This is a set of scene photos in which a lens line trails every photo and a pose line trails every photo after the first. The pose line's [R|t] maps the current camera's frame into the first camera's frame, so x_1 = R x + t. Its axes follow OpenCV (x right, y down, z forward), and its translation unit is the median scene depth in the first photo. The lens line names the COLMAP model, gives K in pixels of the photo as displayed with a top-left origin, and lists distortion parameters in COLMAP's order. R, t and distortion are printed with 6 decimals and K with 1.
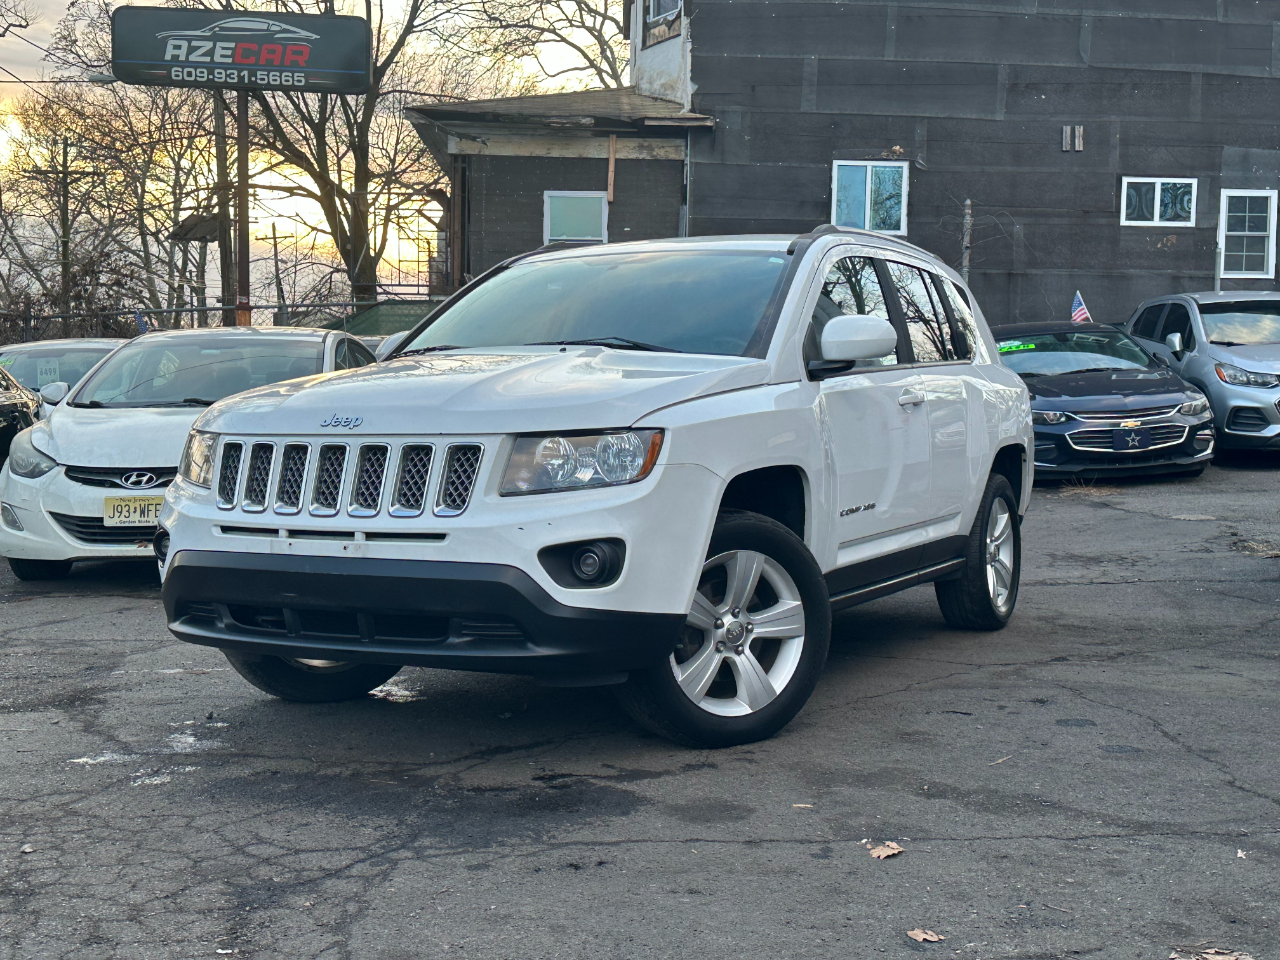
lens RADIAL K [[1571.8, 0, 649.4], [0, 1571.8, 490.5], [0, 0, 1]] dist [0.214085, -0.488583]
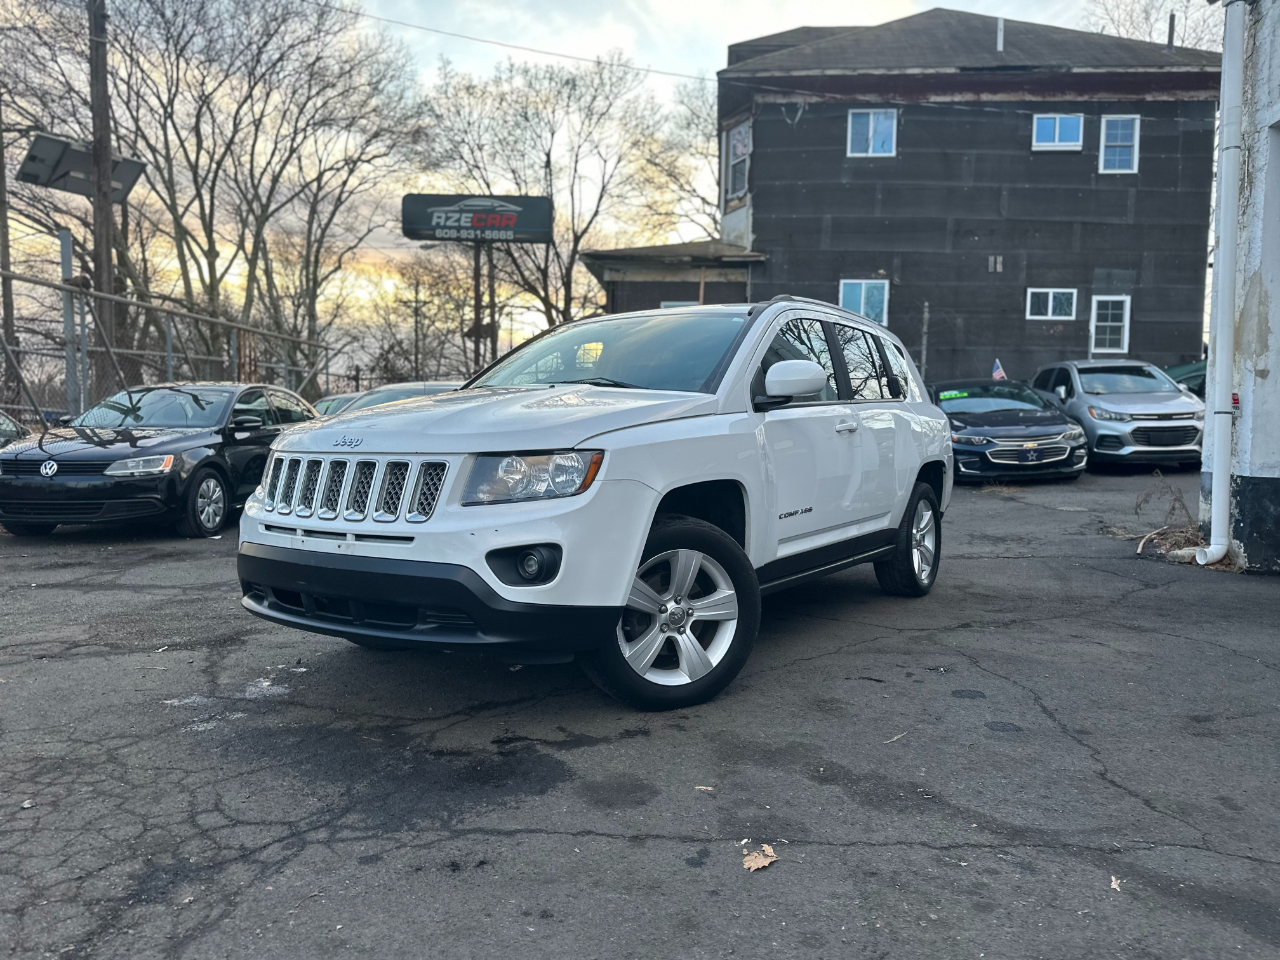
lens RADIAL K [[897.3, 0, 642.5], [0, 897.3, 484.2], [0, 0, 1]] dist [0.053223, -0.068507]
pose [[0.993221, 0.011462, -0.115672, 0.032252], [-0.010931, 0.999927, 0.005226, -0.004770], [0.115723, -0.003926, 0.993274, 0.094672]]
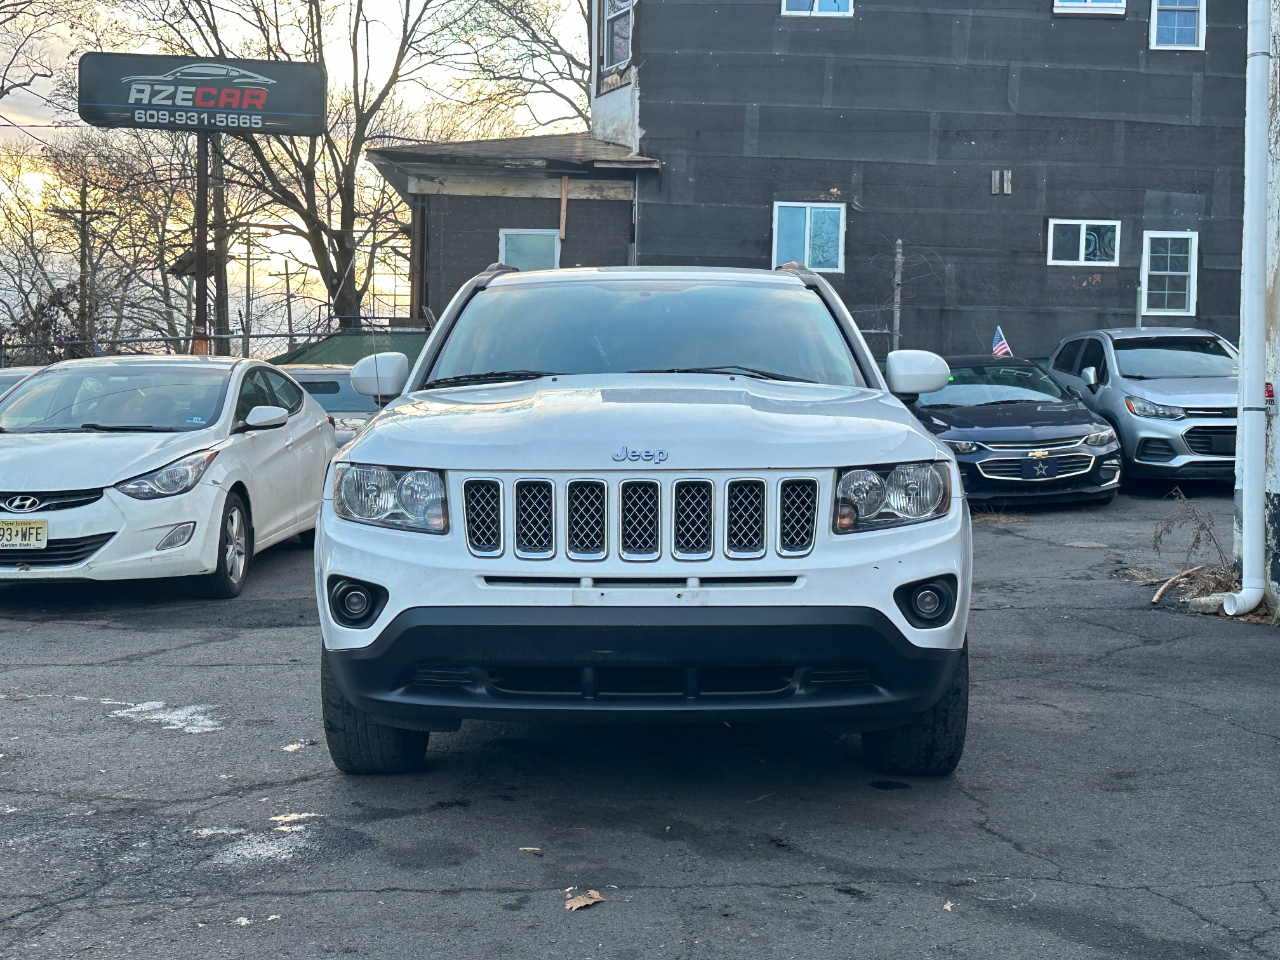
lens RADIAL K [[1480.9, 0, 637.6], [0, 1480.9, 464.7], [0, 0, 1]] dist [0.214754, -0.496015]
pose [[0.999964, 0.005586, -0.006396, 0.043237], [-0.005789, 0.999465, -0.032176, -0.001540], [0.006213, 0.032212, 0.999462, 0.021065]]
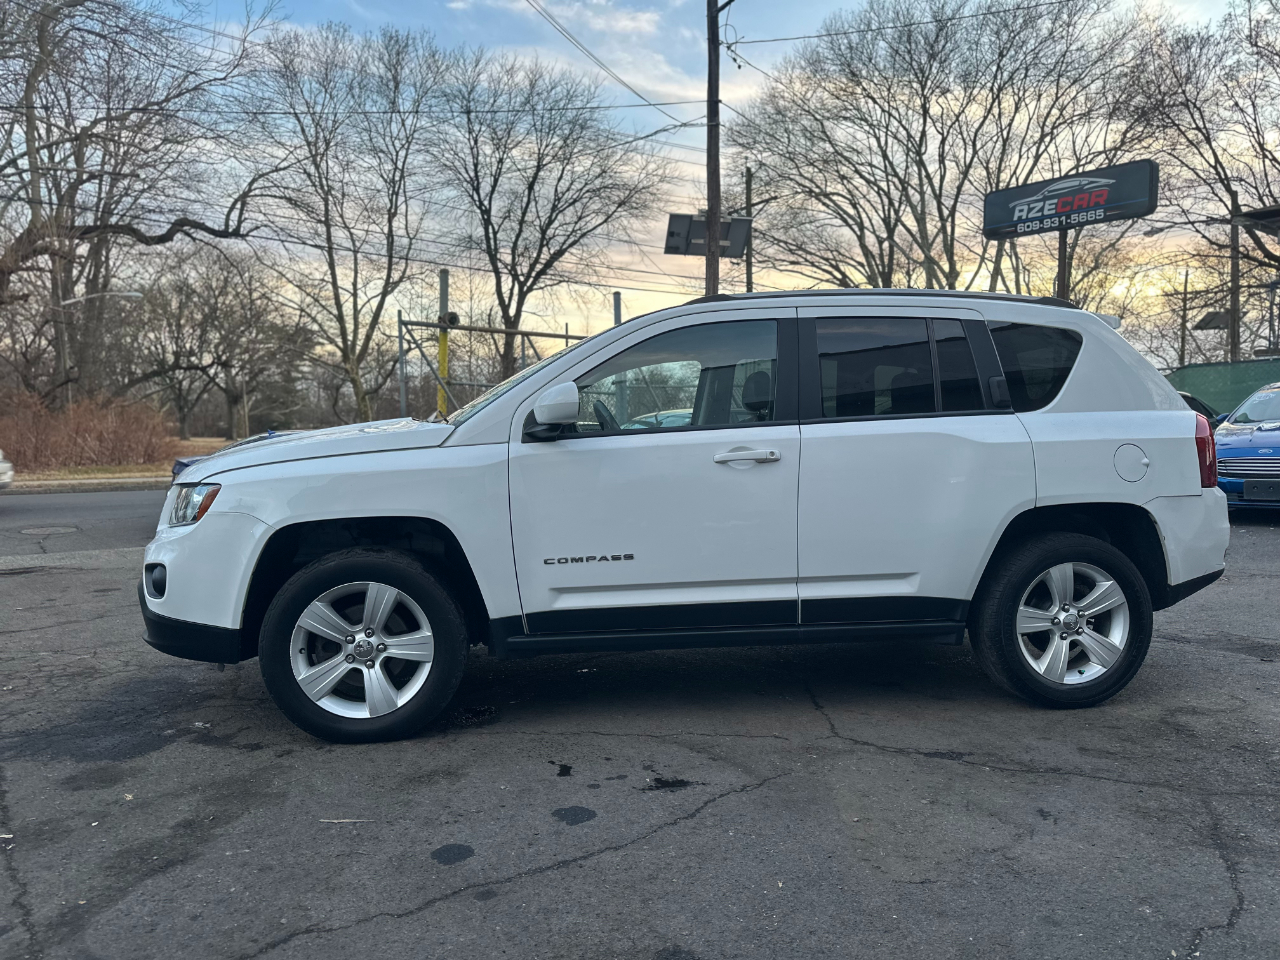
lens RADIAL K [[897.3, 0, 642.5], [0, 897.3, 484.2], [0, 0, 1]] dist [0.053223, -0.068507]
pose [[0.577710, 0.034147, -0.815527, 0.229895], [-0.037711, 0.999174, 0.015122, -0.017538], [0.815370, 0.022018, 0.578521, 0.236792]]
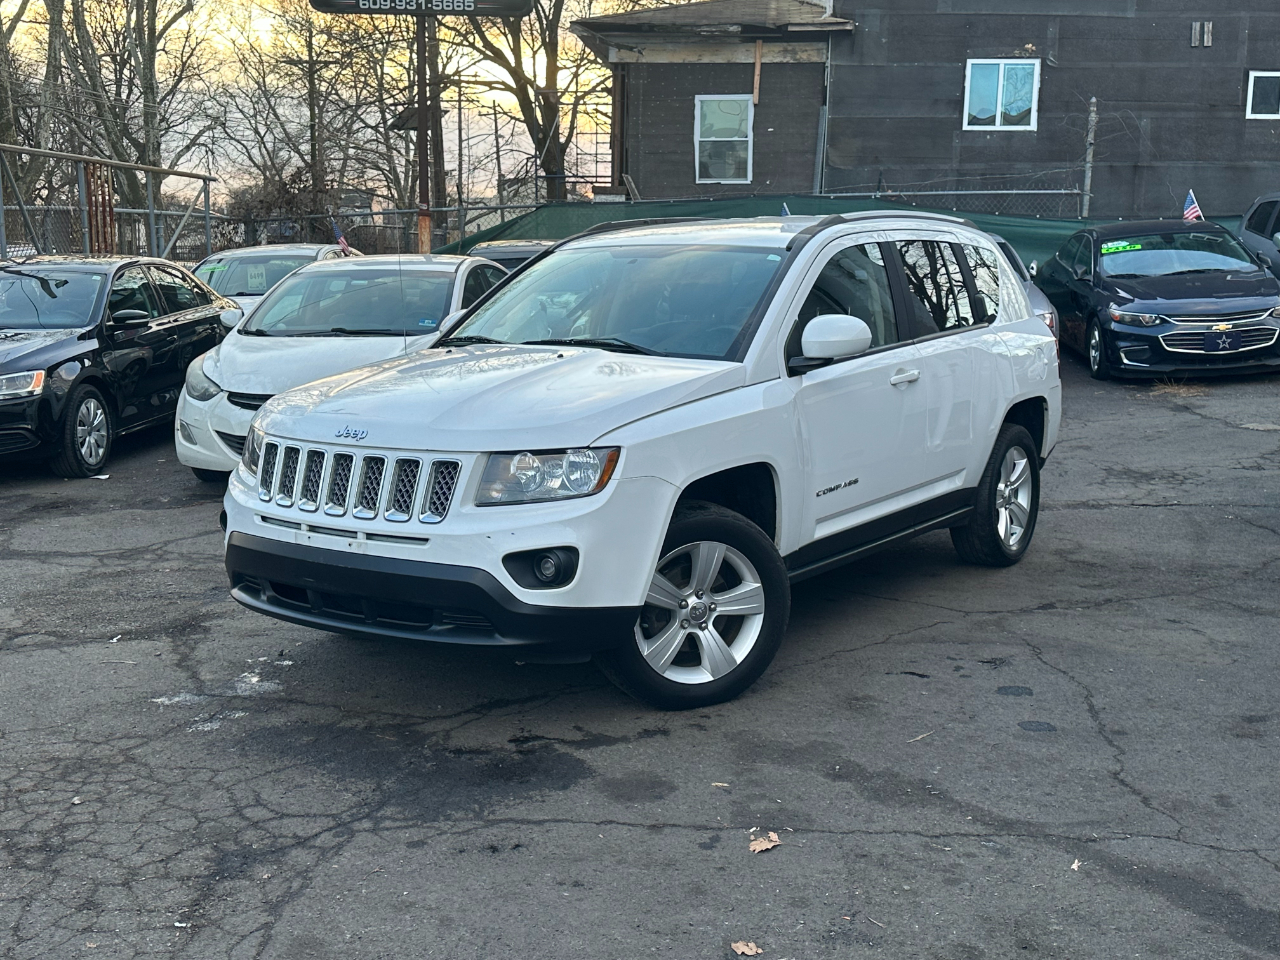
lens RADIAL K [[1402.6, 0, 642.3], [0, 1402.6, 485.6], [0, 0, 1]] dist [0.204440, -0.456446]
pose [[0.990821, 0.019808, -0.133723, 0.045155], [-0.005523, 0.994312, 0.106361, -0.033321], [0.135070, -0.104646, 0.985295, -0.001107]]
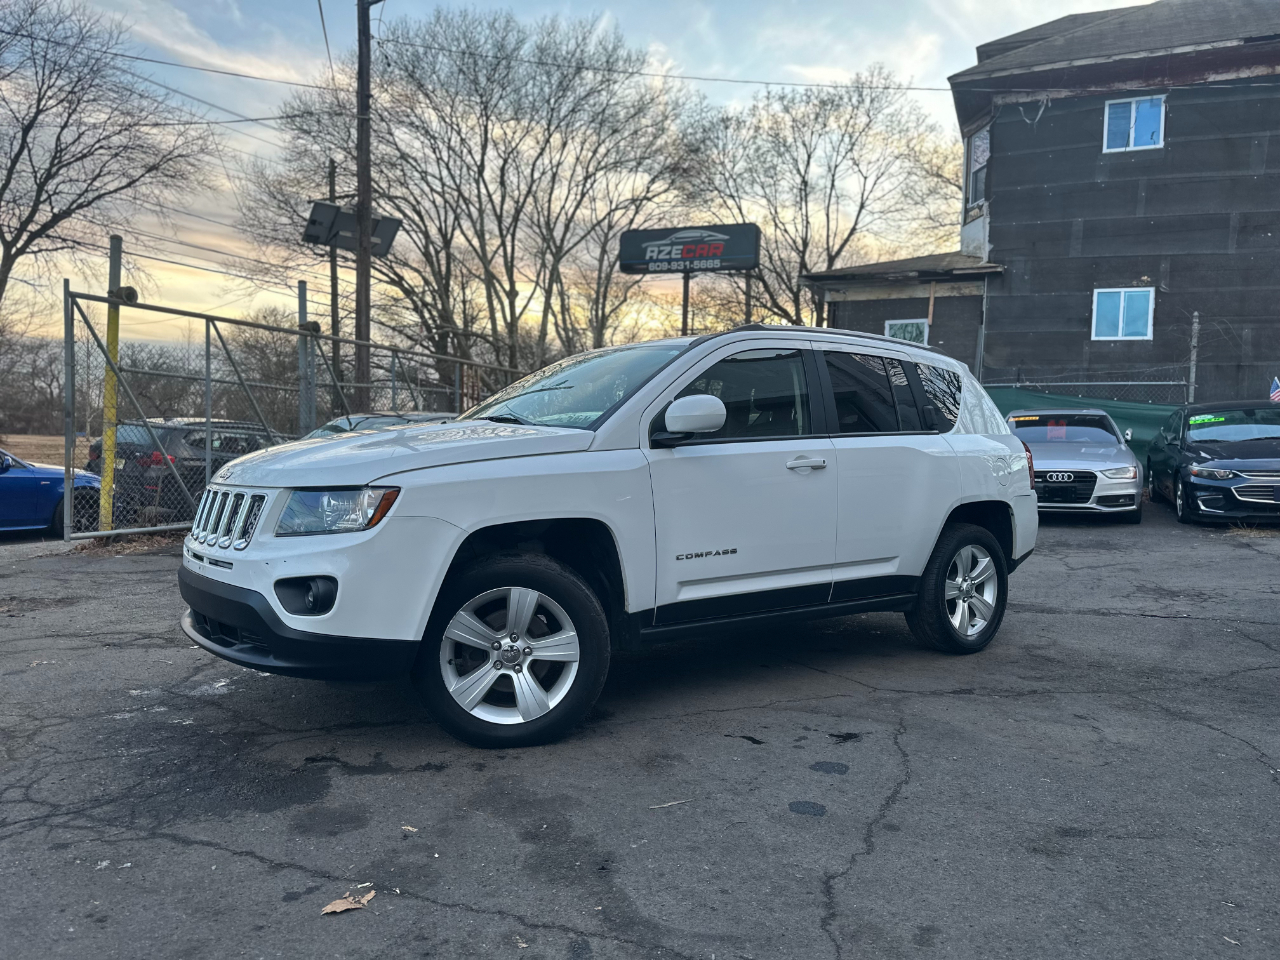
lens RADIAL K [[900.5, 0, 640.0], [0, 900.5, 480.0], [0, 0, 1]] dist [0.031052, -0.032210]
pose [[0.903722, 0.027970, -0.427205, 0.132329], [-0.038065, 0.999161, -0.015106, -0.011442], [0.426424, 0.029914, 0.904029, 0.125455]]
